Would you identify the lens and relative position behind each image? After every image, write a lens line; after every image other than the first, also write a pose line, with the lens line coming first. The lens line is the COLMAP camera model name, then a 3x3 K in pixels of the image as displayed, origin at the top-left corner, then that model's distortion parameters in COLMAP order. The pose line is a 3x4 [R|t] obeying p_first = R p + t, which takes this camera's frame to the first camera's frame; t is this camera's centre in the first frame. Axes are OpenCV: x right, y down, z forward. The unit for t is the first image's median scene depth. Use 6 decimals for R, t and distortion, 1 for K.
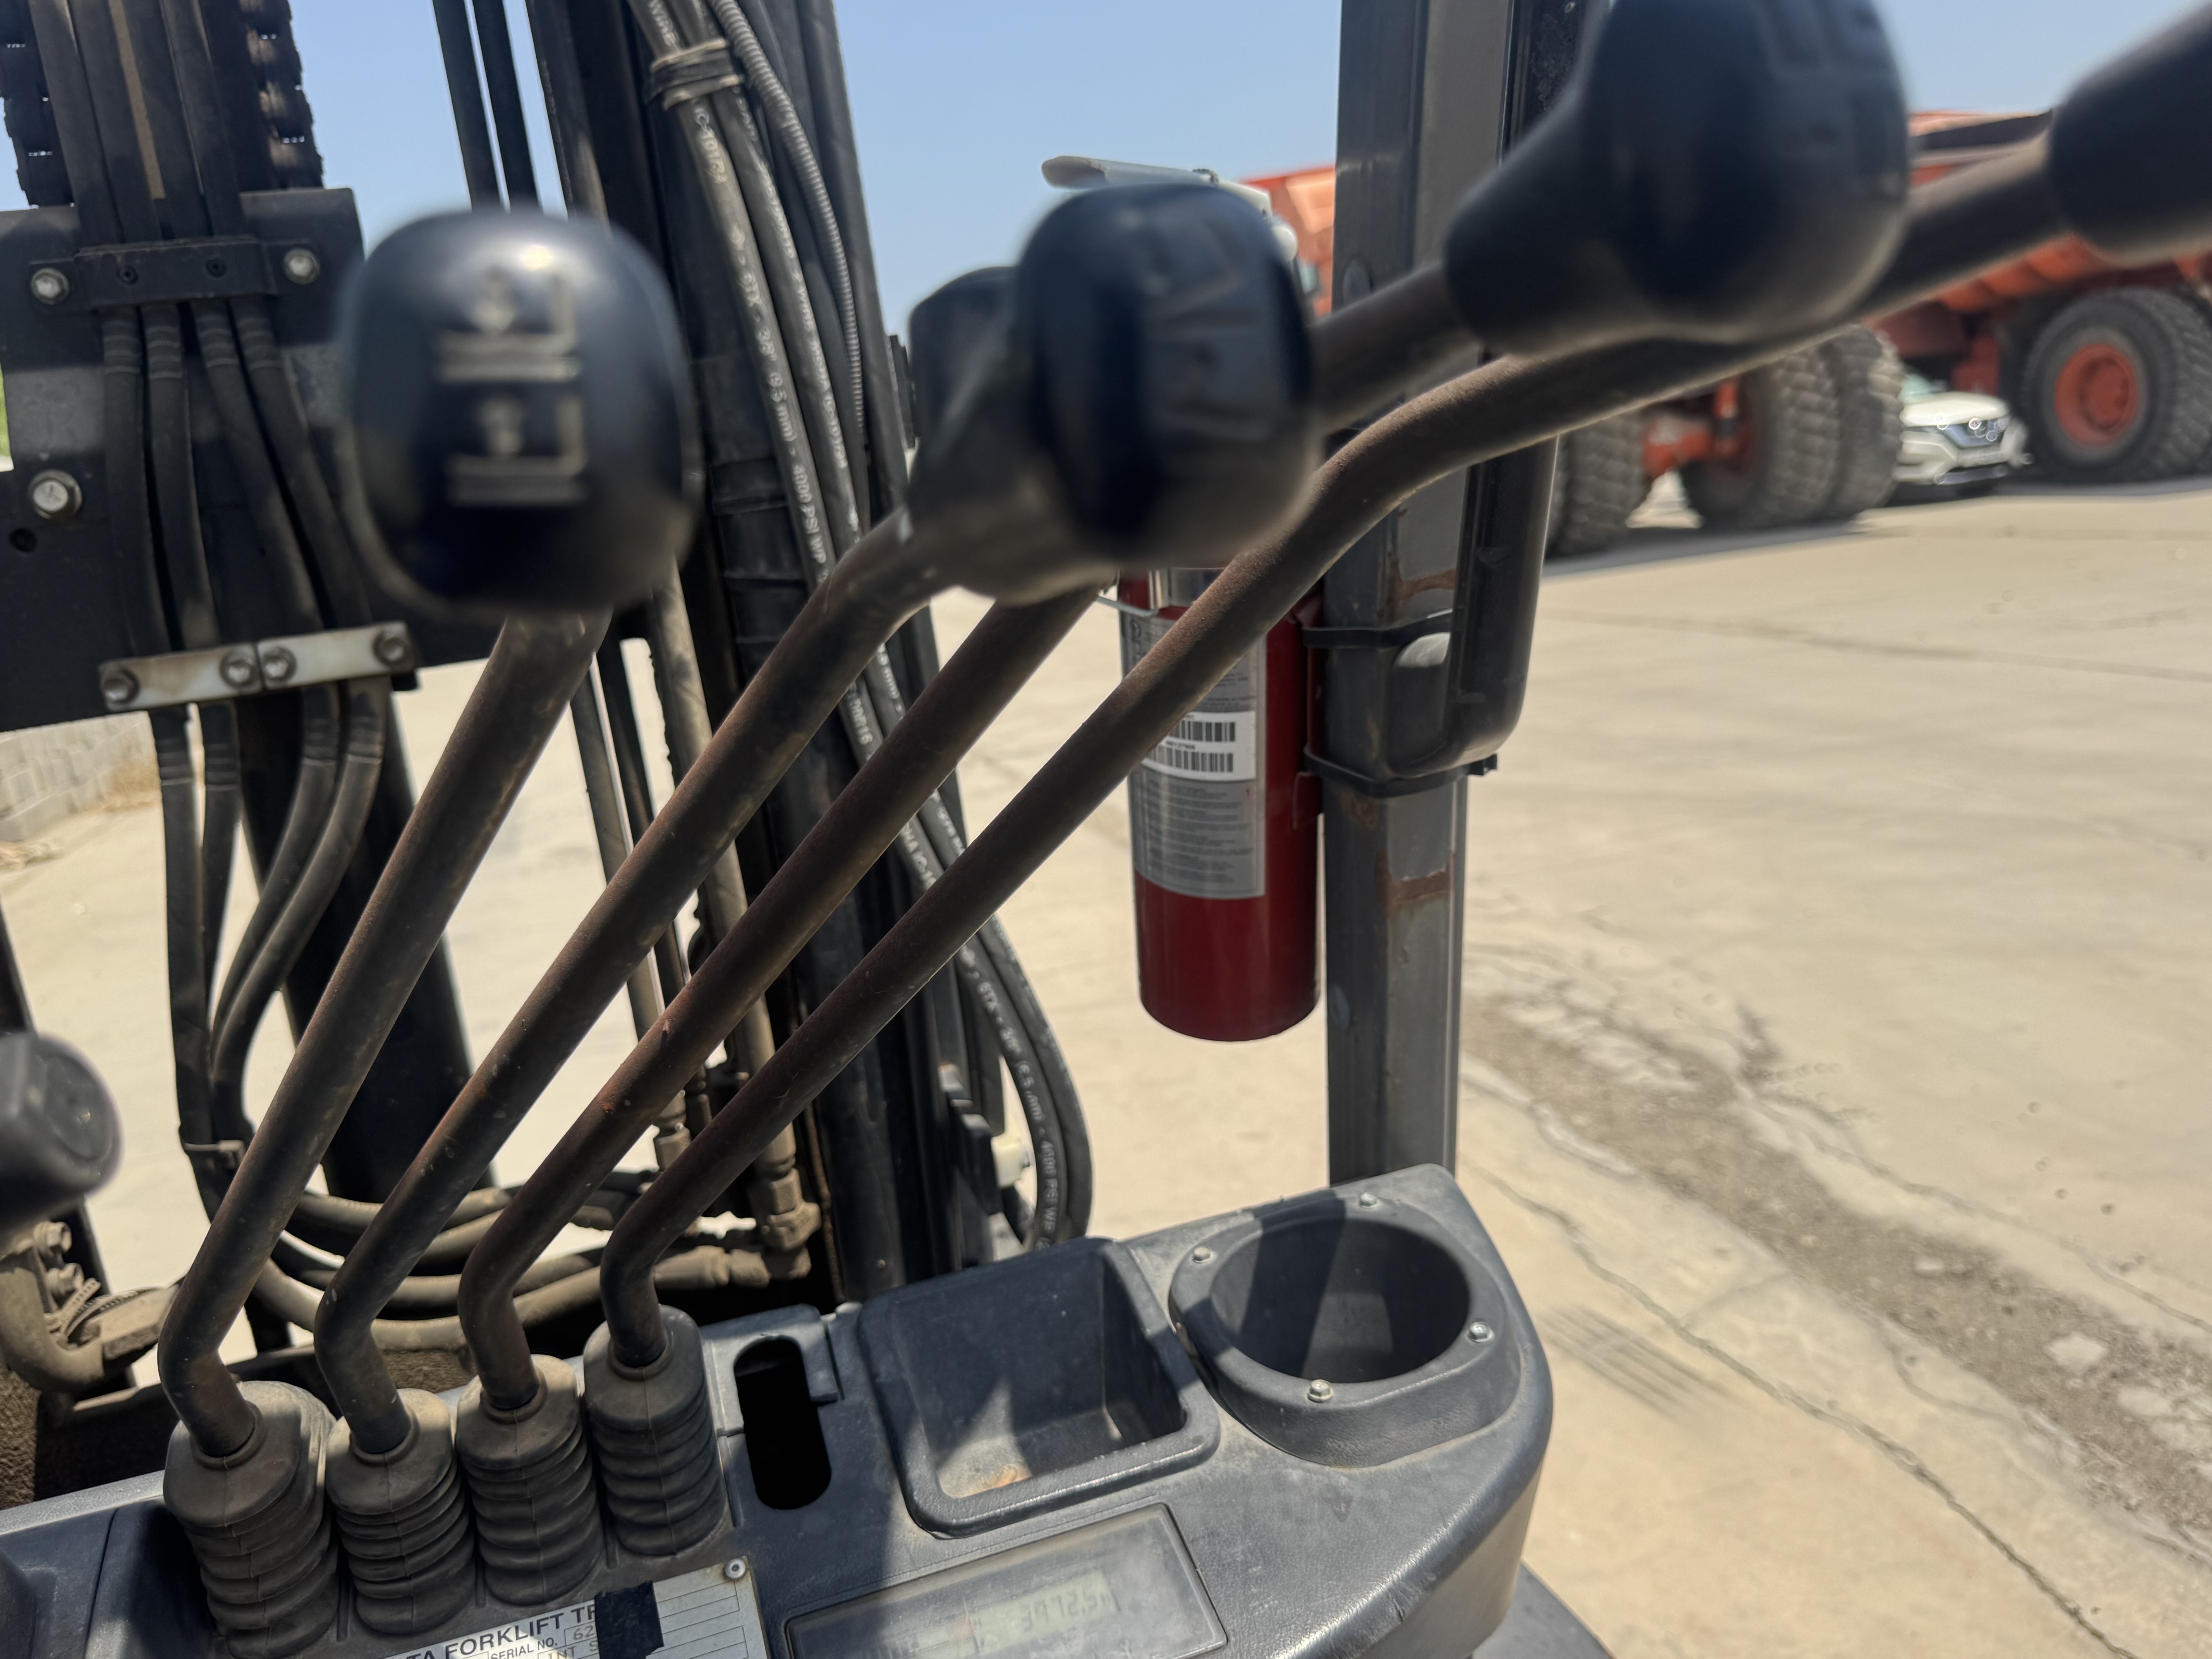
lens RADIAL K [[1676.4, 0, 1106.0], [0, 1676.4, 829.5], [0, 0, 1]] dist [-0.010244, -0.009661]
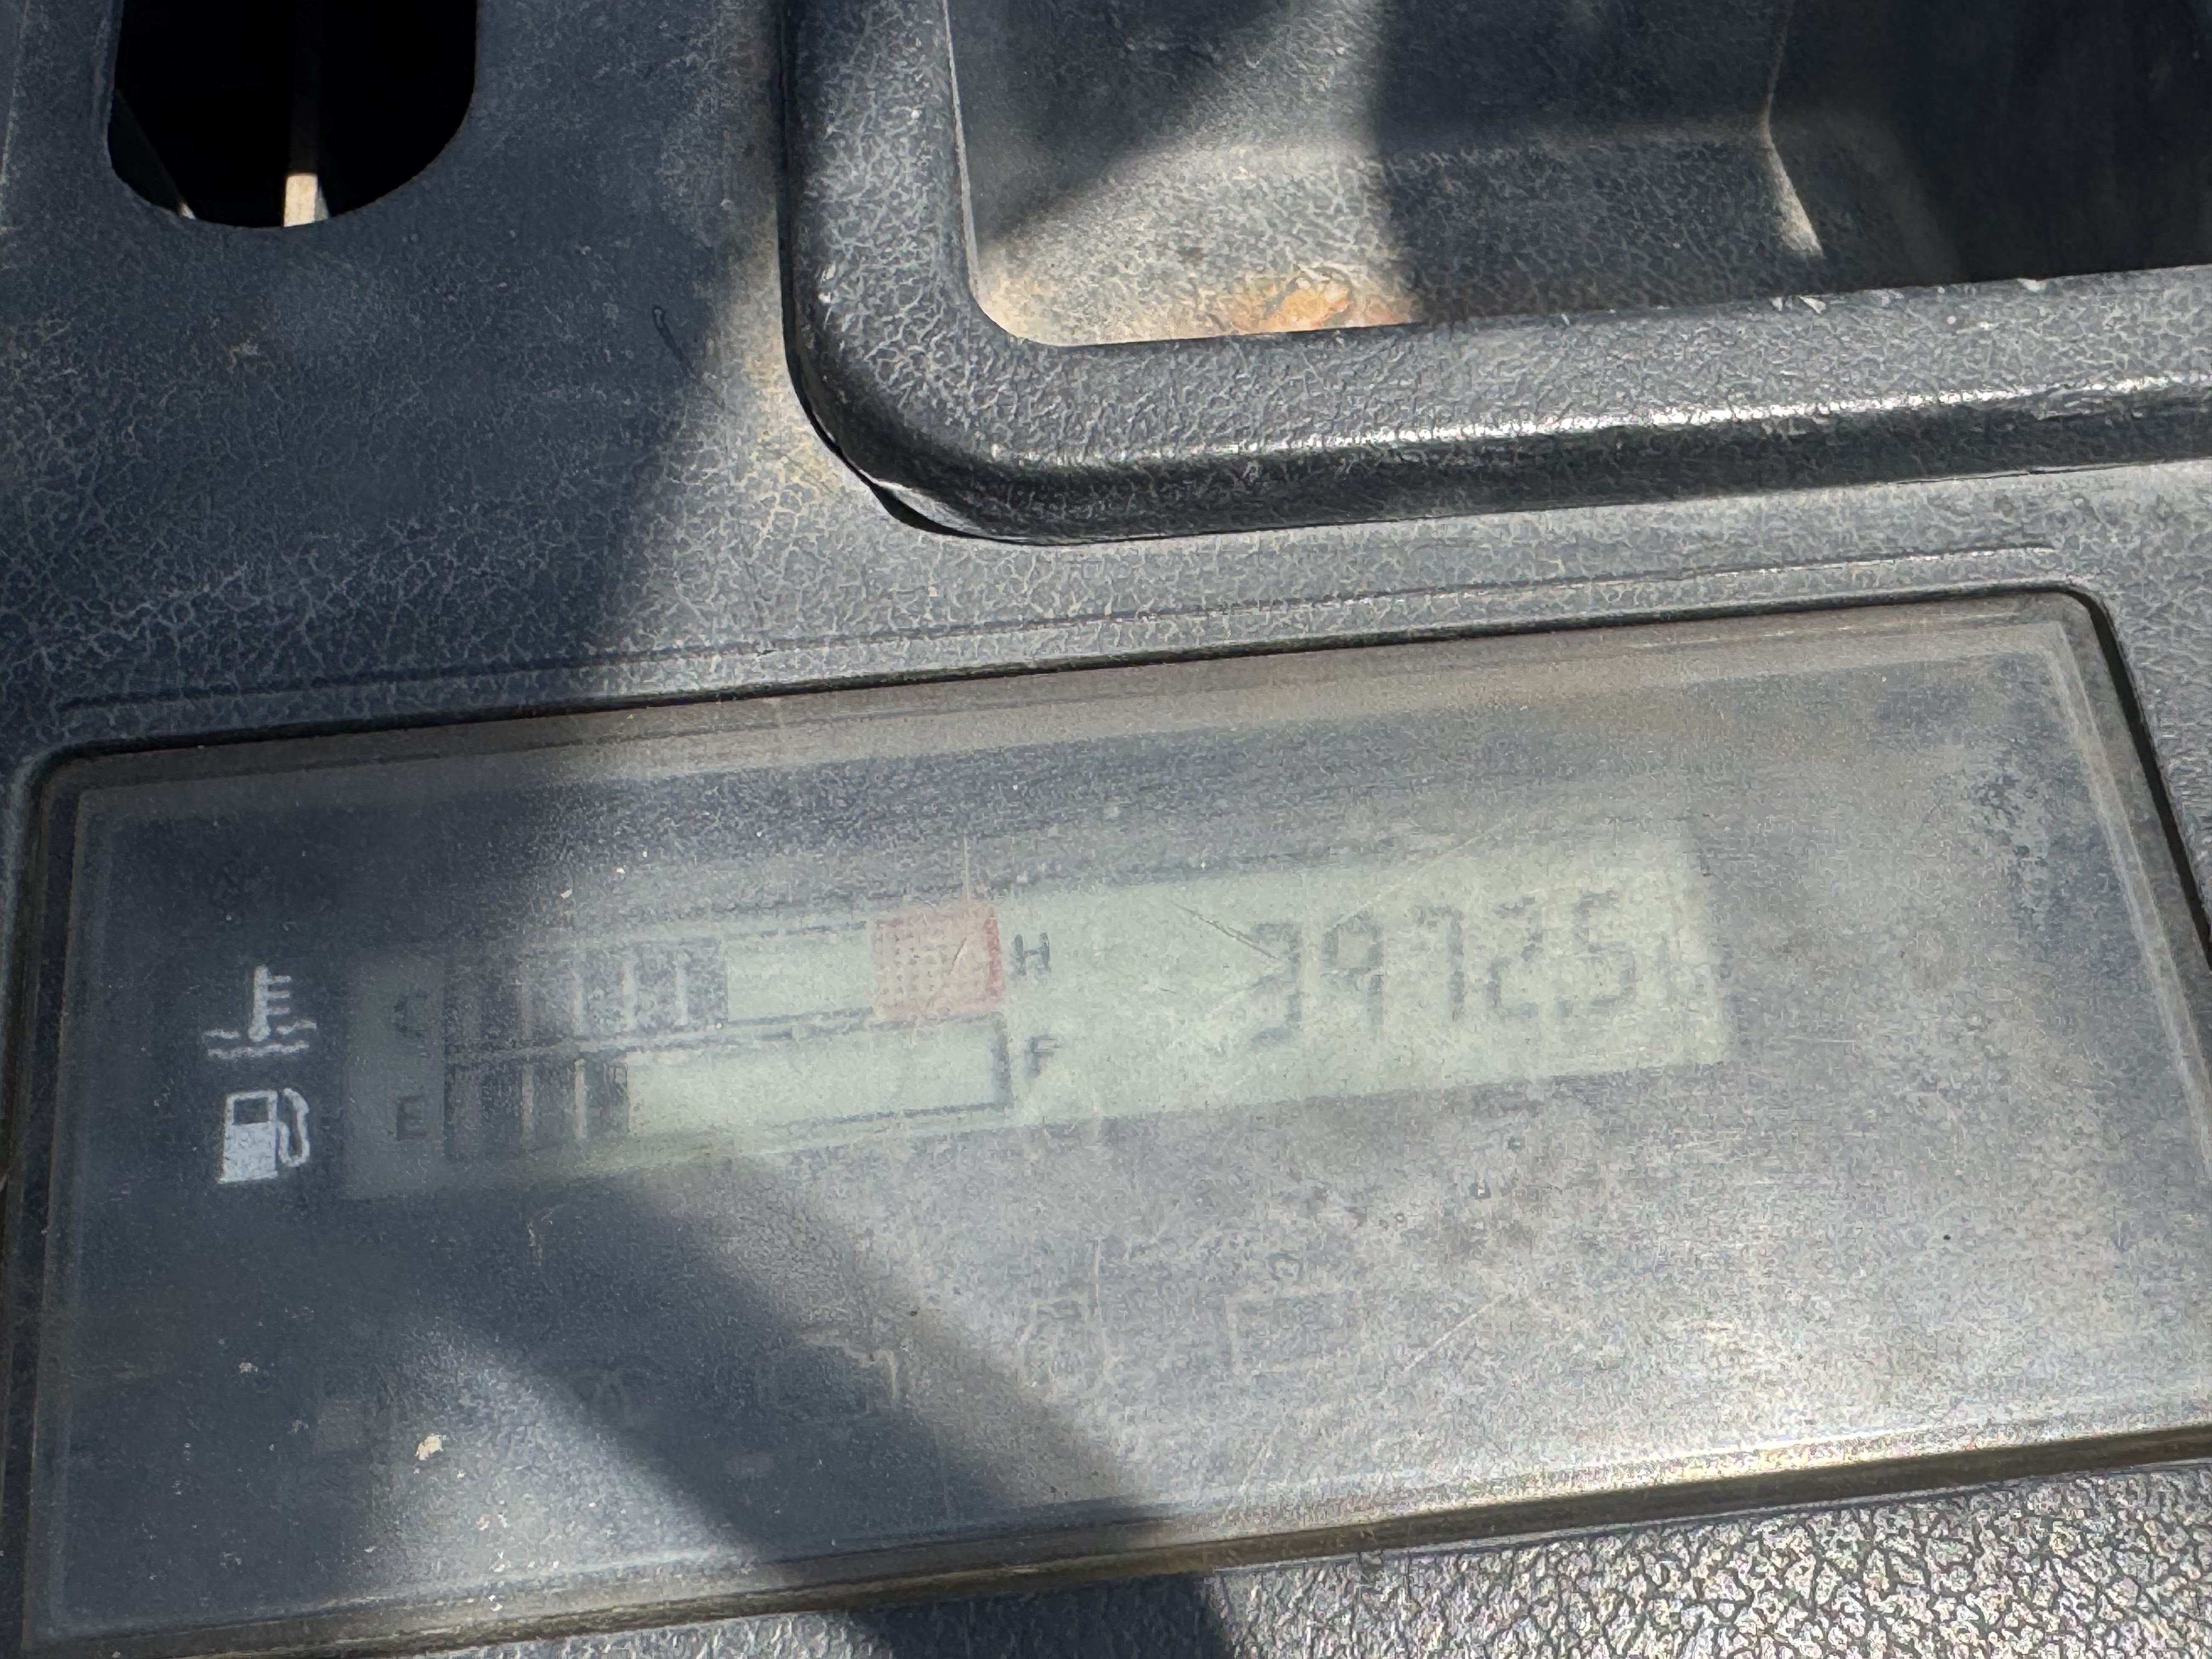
lens RADIAL K [[2700.7, 0, 1106.0], [0, 2700.7, 829.5], [0, 0, 1]] dist [-0.069311, -0.008484]
pose [[0.970615, 0.223215, -0.089893, -0.040515], [-0.143700, 0.837301, 0.527521, 0.280577], [0.193018, -0.499102, 0.844773, 0.708196]]
